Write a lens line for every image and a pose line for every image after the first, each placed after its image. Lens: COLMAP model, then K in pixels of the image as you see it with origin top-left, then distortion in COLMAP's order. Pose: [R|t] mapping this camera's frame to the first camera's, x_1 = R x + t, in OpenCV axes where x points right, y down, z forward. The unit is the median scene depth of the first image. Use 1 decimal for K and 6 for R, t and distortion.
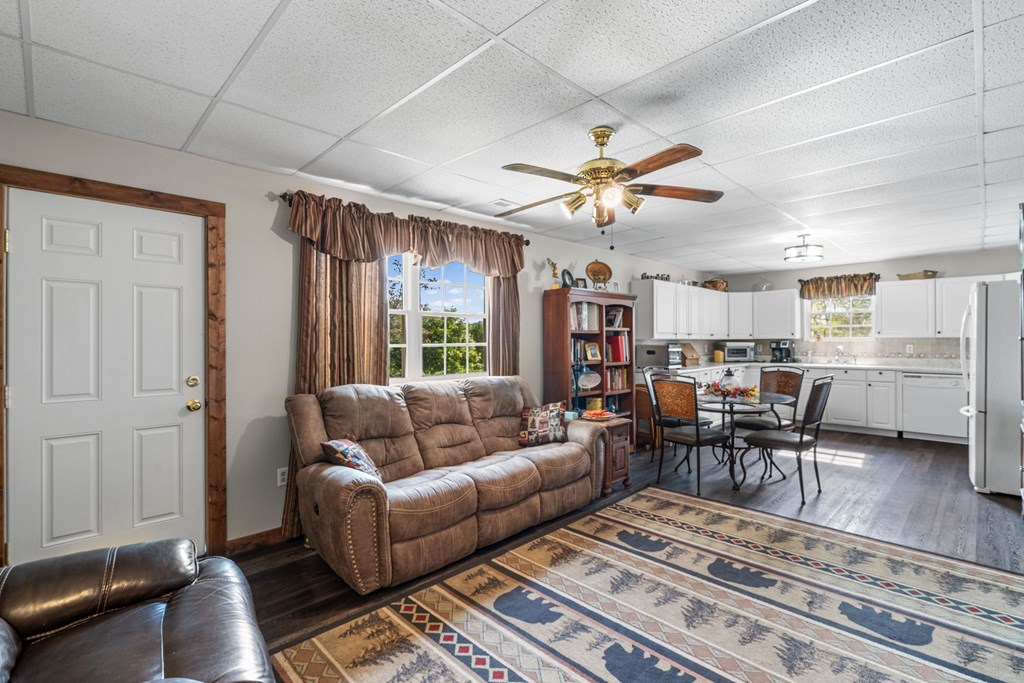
lens RADIAL K [[466.9, 0, 505.0], [0, 466.9, 340.4], [0, 0, 1]] dist [-0.000216, -0.000264]
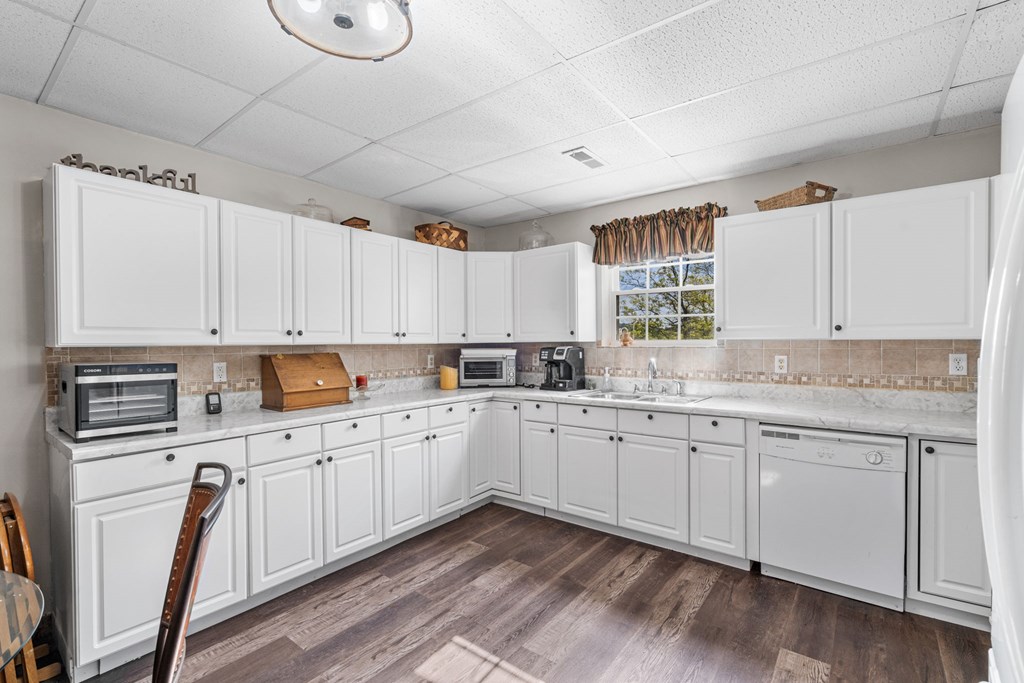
lens RADIAL K [[459.8, 0, 510.9], [0, 459.8, 345.5], [0, 0, 1]] dist [0.000757, 0.000084]
pose [[0.990367, -0.006032, 0.138337, 0.484226], [0.004292, 0.999908, 0.012877, -0.006621], [-0.138401, -0.012159, 0.990302, 0.525758]]
